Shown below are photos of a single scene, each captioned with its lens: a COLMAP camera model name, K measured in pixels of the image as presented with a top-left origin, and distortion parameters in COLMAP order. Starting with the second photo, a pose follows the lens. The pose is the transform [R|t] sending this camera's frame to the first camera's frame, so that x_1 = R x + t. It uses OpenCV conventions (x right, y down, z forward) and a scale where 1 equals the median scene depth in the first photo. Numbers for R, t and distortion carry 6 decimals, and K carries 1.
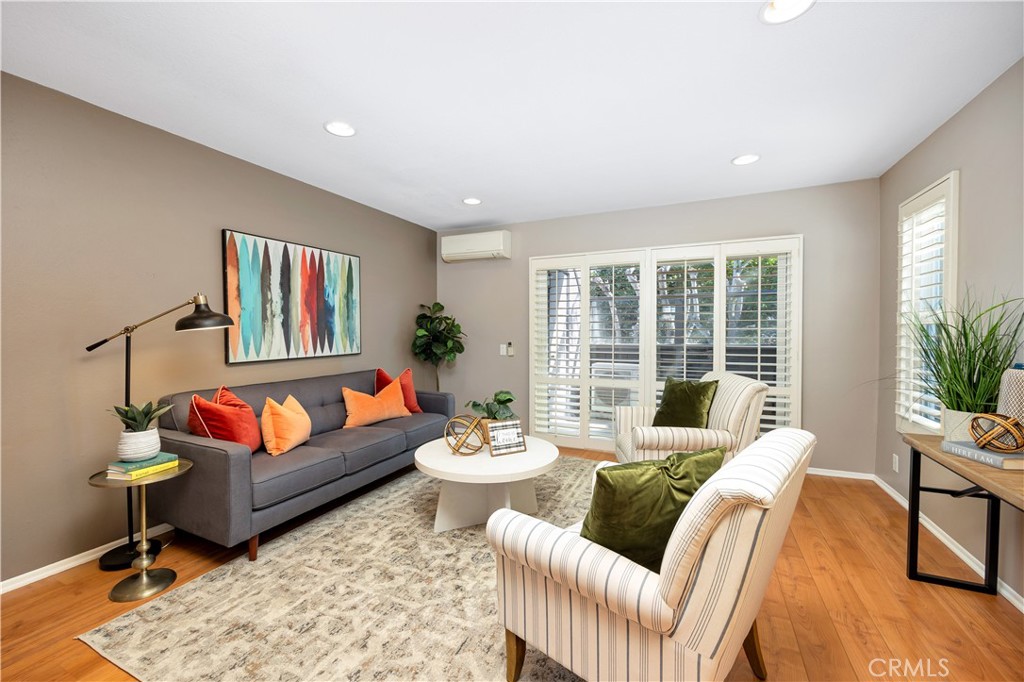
lens RADIAL K [[415.7, 0, 511.1], [0, 415.7, 339.6], [0, 0, 1]] dist [-0.001769, -0.000193]
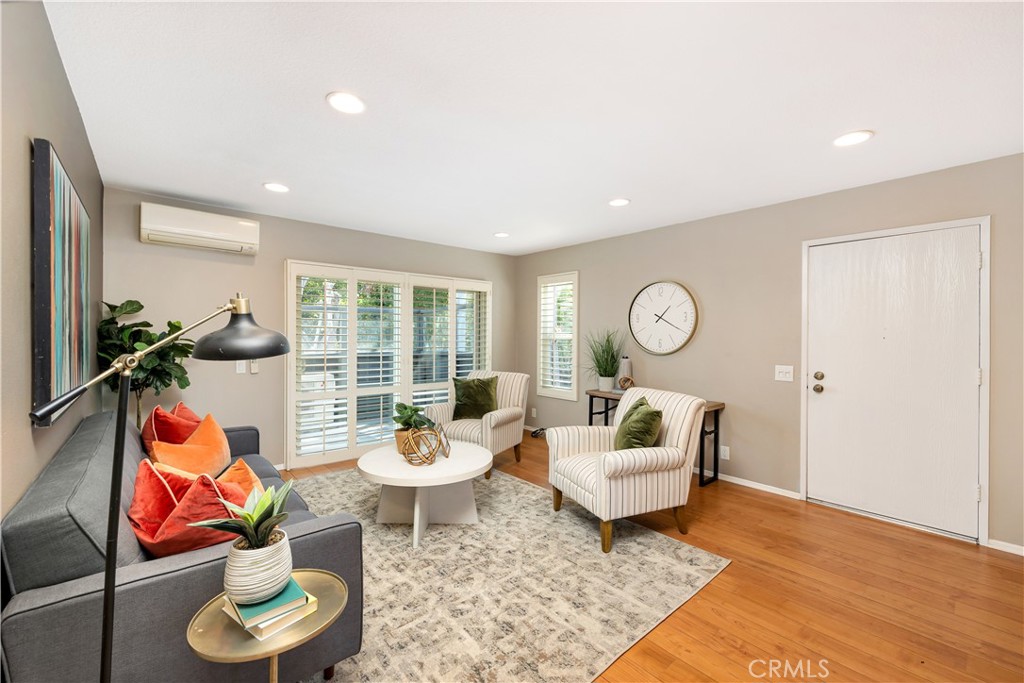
lens RADIAL K [[417.5, 0, 512.0], [0, 417.5, 341.5], [0, 0, 1]] dist [-0.002605, -0.000089]
pose [[0.413082, -0.006906, 0.910668, -0.994968], [0.013203, 0.999912, 0.001593, -0.034248], [-0.910598, 0.011365, 0.413137, 0.361944]]
